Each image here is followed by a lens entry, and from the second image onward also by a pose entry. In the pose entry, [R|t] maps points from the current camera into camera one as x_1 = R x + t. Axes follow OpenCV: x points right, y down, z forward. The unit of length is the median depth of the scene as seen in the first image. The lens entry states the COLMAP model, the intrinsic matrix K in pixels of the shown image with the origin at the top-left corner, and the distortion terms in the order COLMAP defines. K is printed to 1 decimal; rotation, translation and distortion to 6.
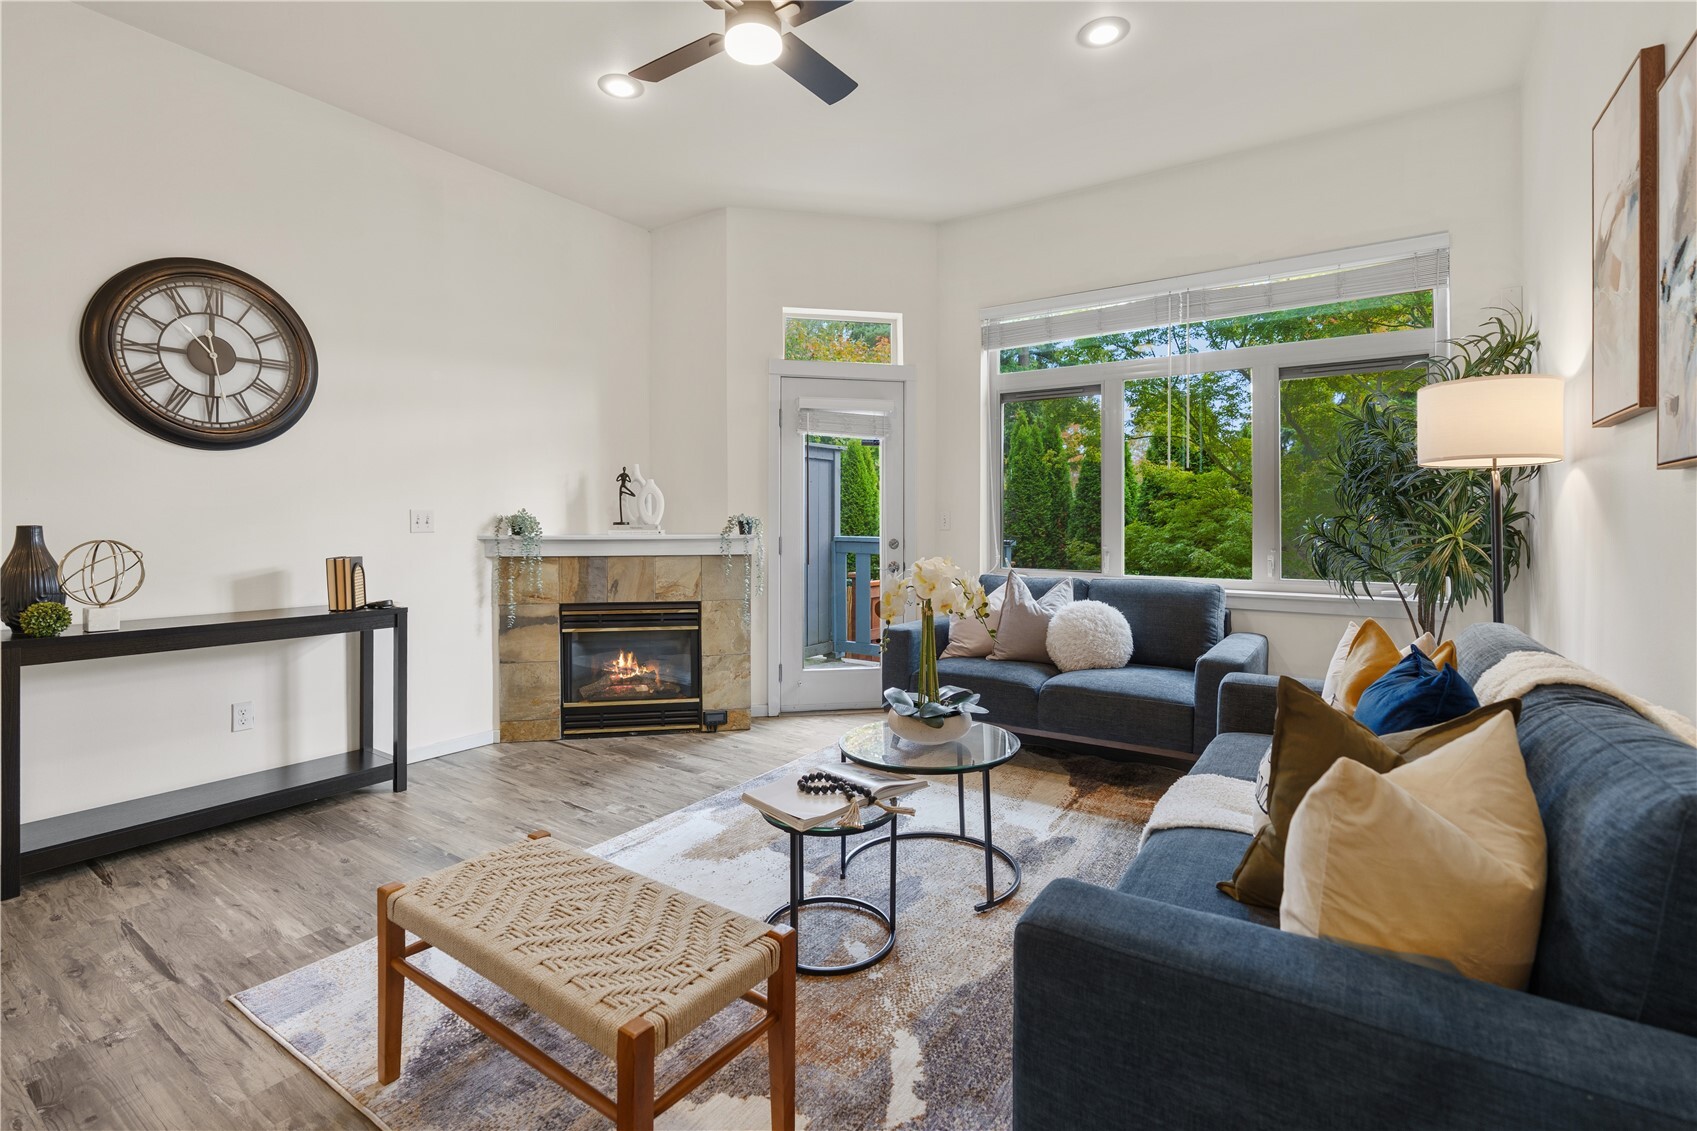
lens RADIAL K [[779.6, 0, 852.5], [0, 779.6, 523.5], [0, 0, 1]] dist [-0.004287, 0.000676]
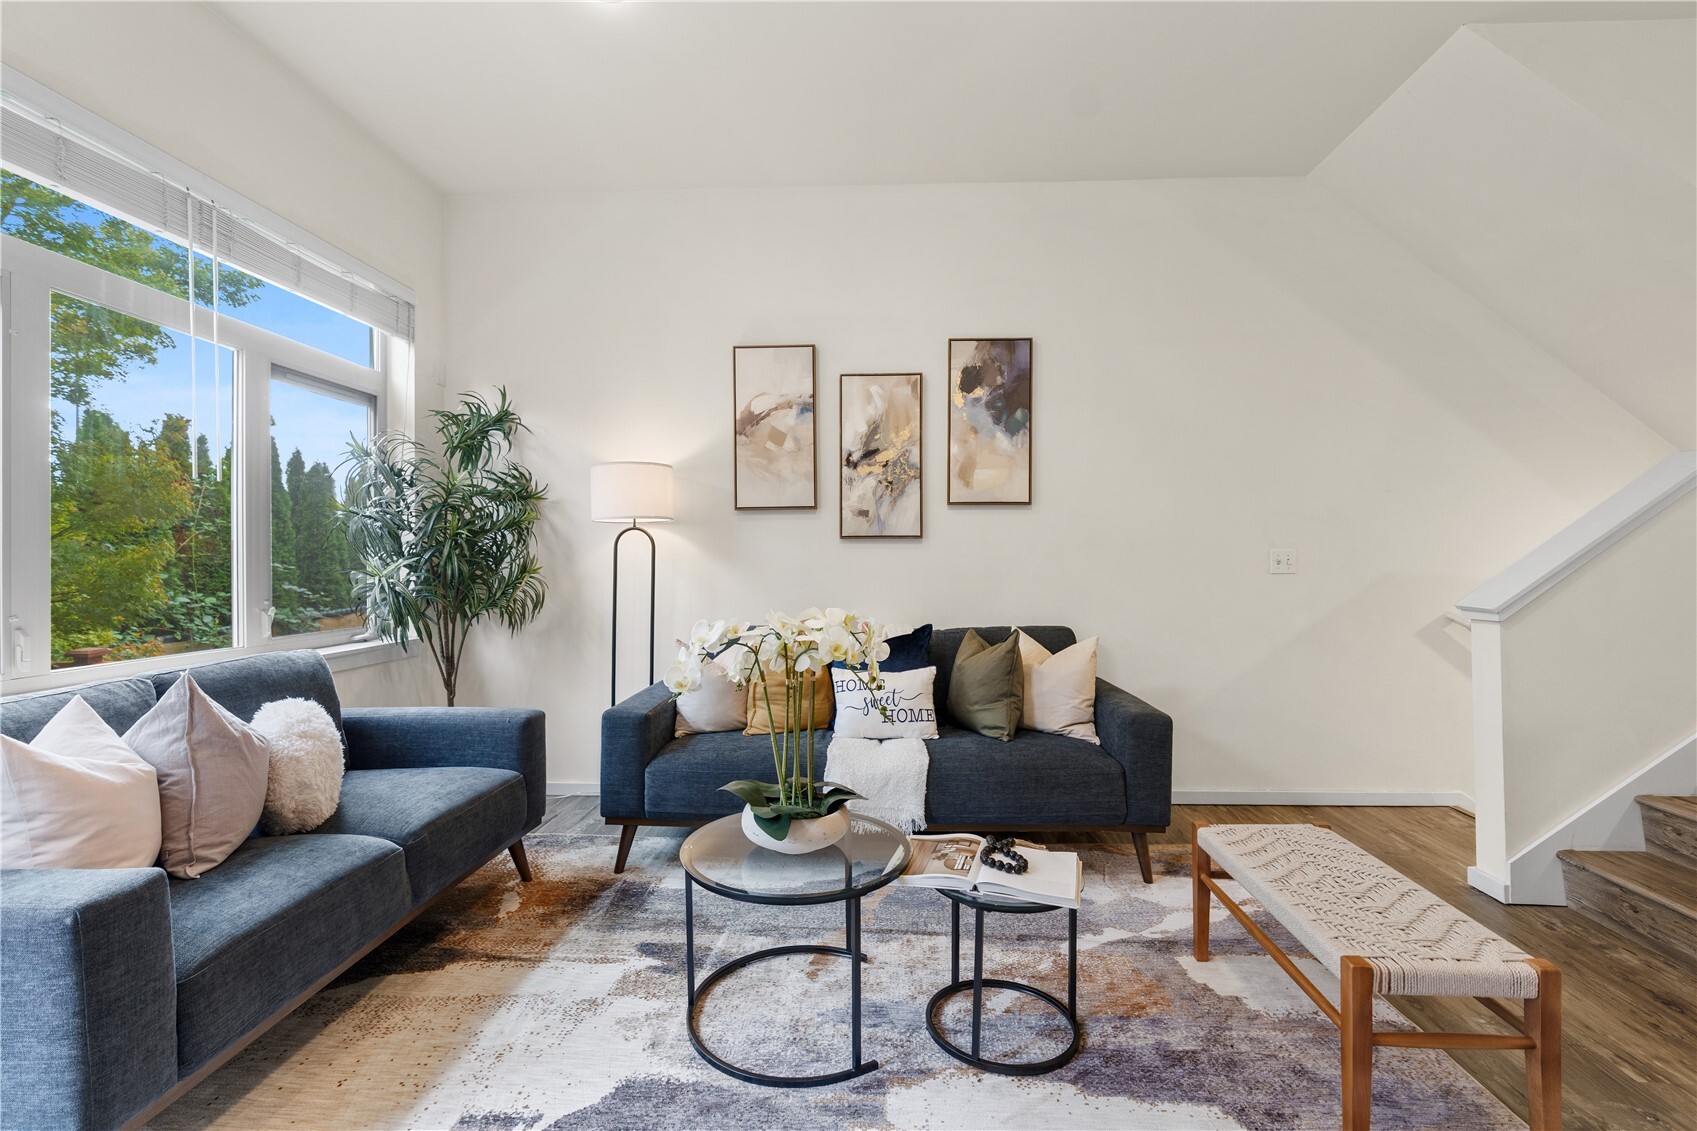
lens RADIAL K [[768.4, 0, 855.3], [0, 768.4, 563.9], [0, 0, 1]] dist [-0.001926, 0.000432]
pose [[-0.519050, -0.005326, 0.854727, -0.375757], [0.004926, 0.999945, 0.009222, -0.006398], [-0.854730, 0.008997, -0.518995, 0.862313]]
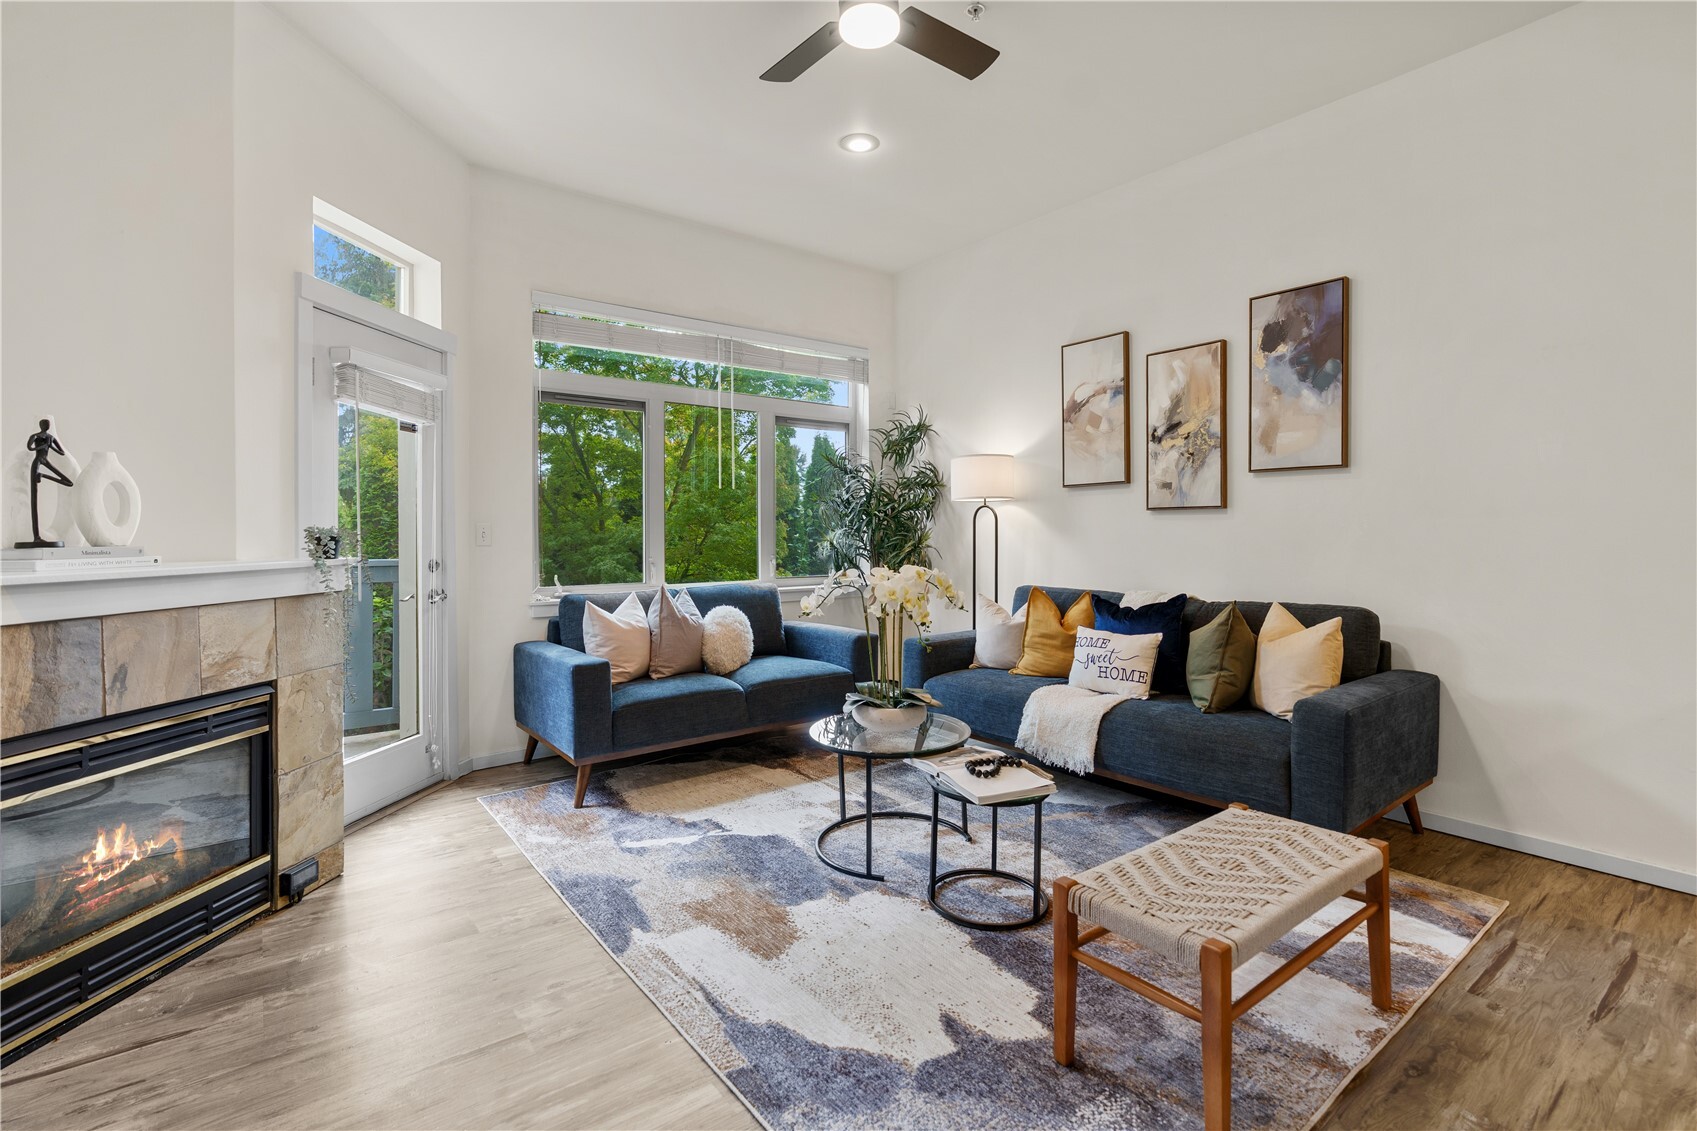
lens RADIAL K [[778.7, 0, 858.1], [0, 778.7, 536.7], [0, 0, 1]] dist [-0.001094, 0.000437]
pose [[0.307238, -0.008097, 0.951598, -0.626640], [0.007462, 0.999954, 0.006100, -0.003940], [-0.951603, 0.005226, 0.307284, 0.446998]]
